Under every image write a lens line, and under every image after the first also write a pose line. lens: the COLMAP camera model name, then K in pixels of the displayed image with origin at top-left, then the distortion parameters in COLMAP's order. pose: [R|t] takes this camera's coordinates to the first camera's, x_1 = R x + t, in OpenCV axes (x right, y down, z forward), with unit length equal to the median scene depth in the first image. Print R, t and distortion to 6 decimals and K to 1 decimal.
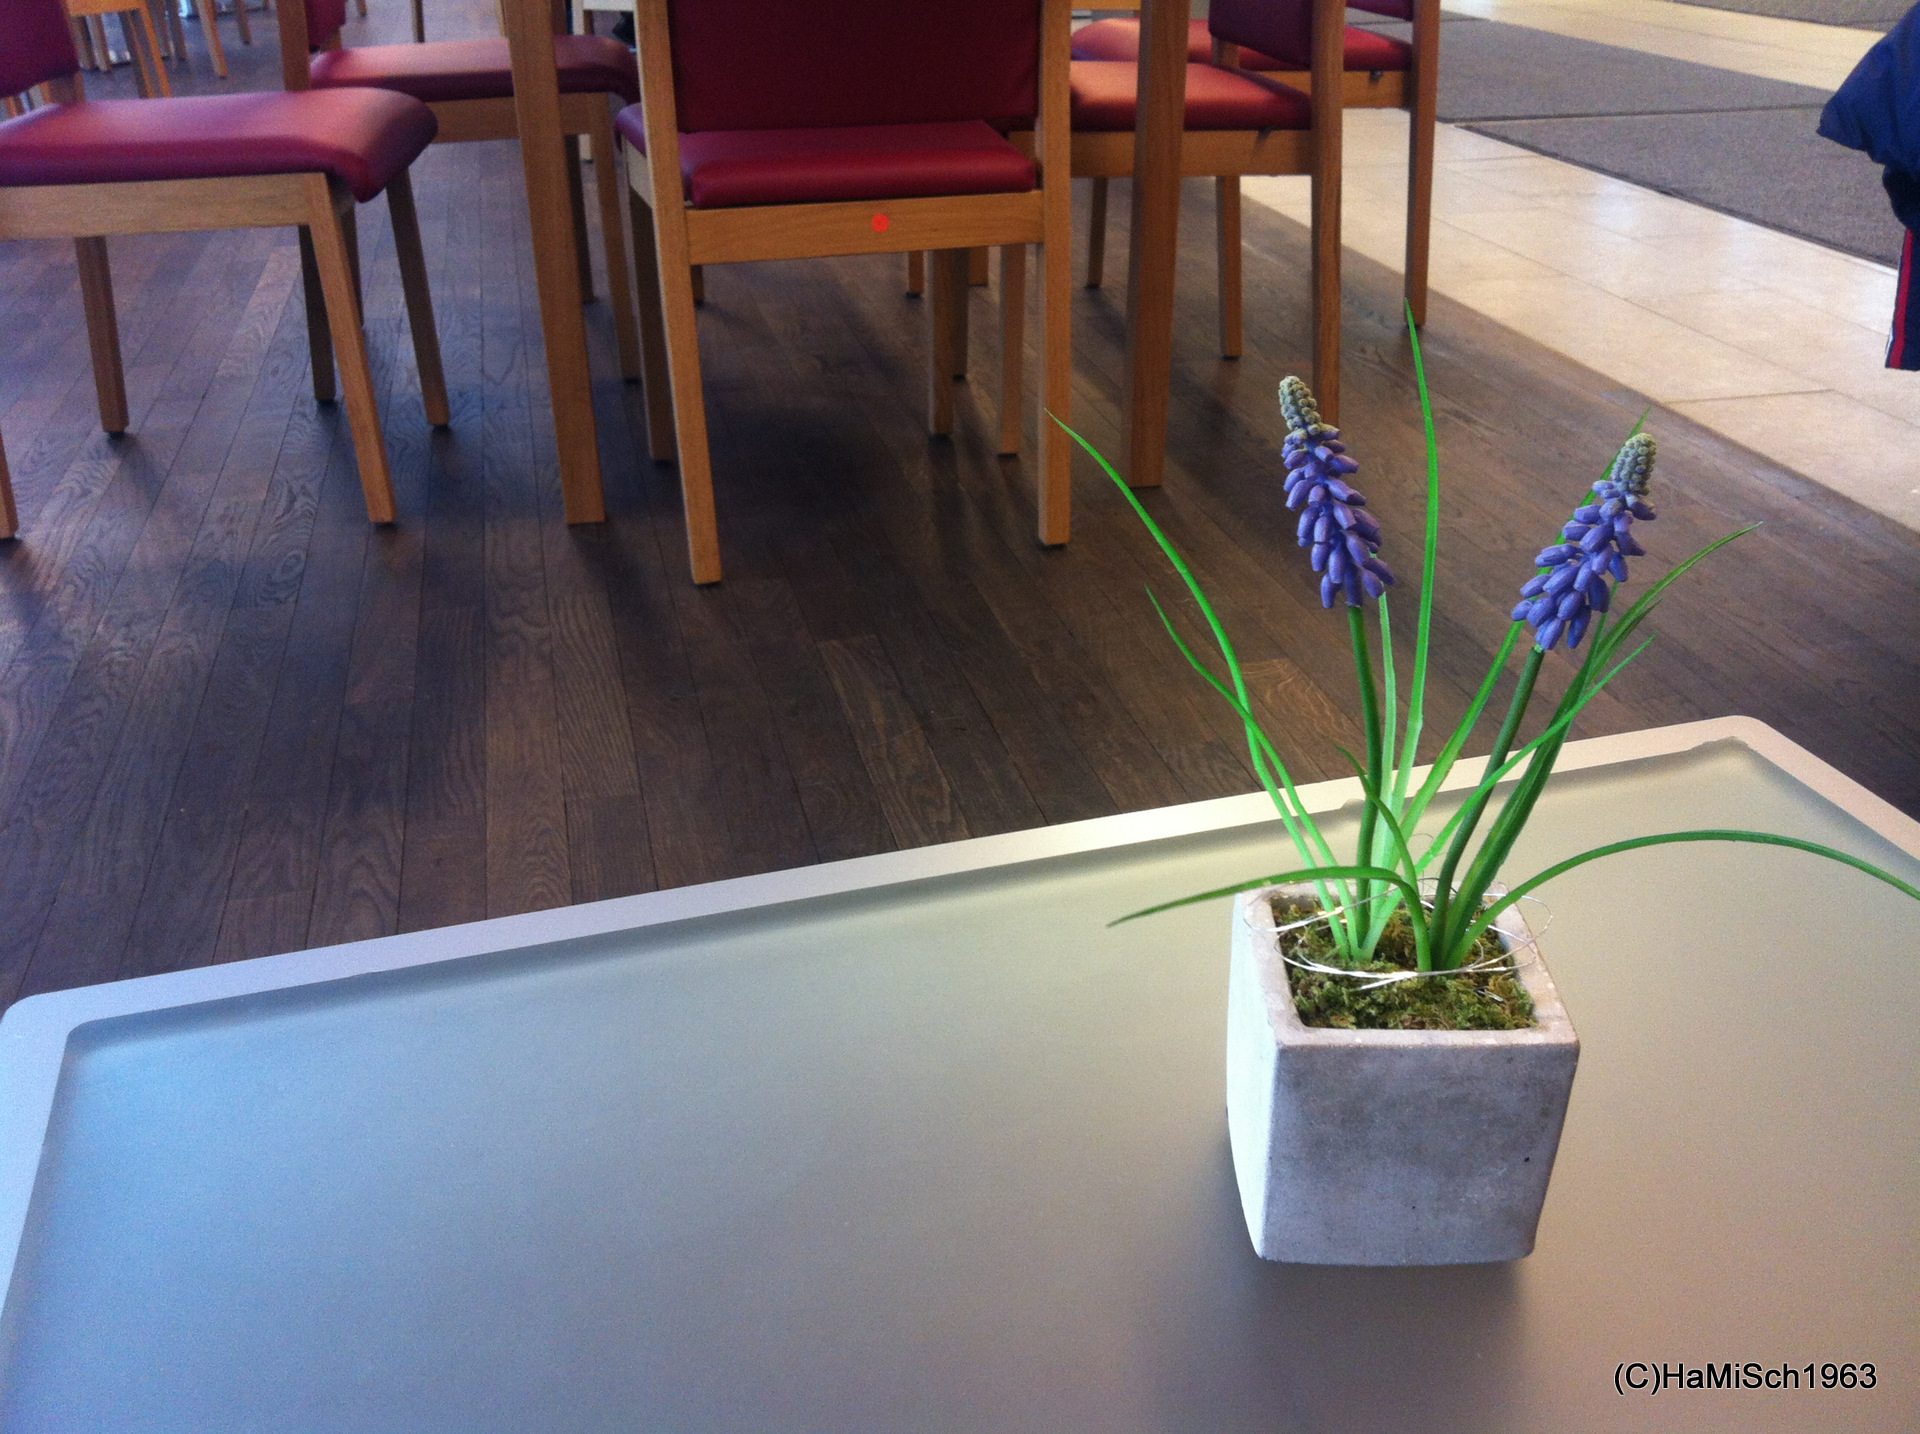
lens RADIAL K [[1831.9, 0, 956.8], [0, 1831.9, 714.1], [0, 0, 1]] dist [0.026606, 0.000000]
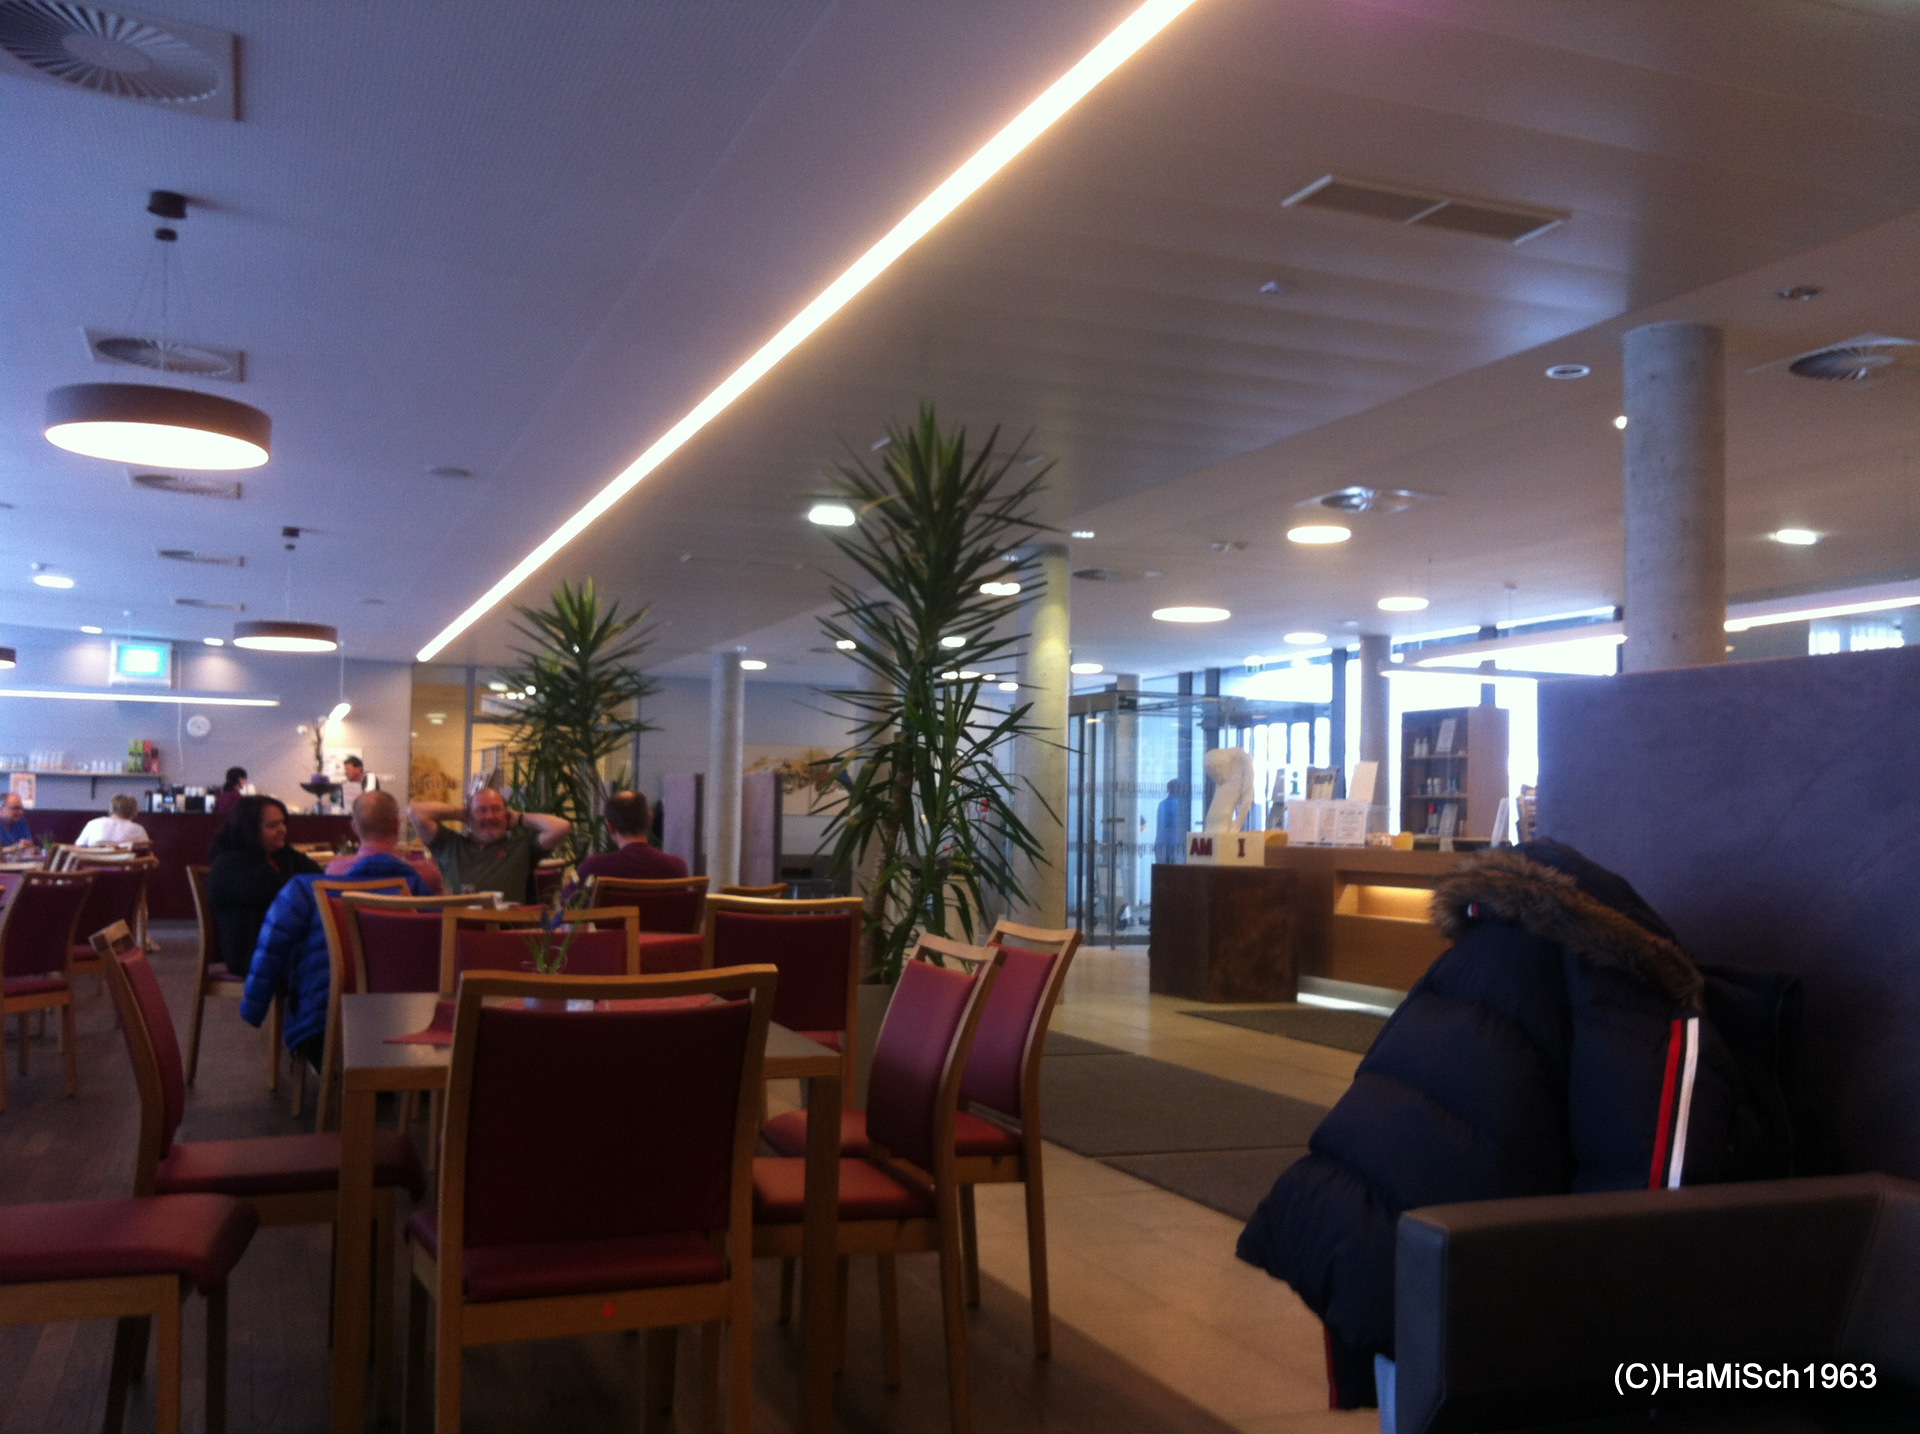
lens RADIAL K [[1831.9, 0, 954.8], [0, 1831.9, 727.5], [0, 0, 1]] dist [0.026606, 0.000000]
pose [[0.989810, 0.031085, 0.138960, 0.007834], [0.040270, 0.874935, -0.482564, 0.017578], [-0.136581, 0.483242, 0.864767, -0.345363]]
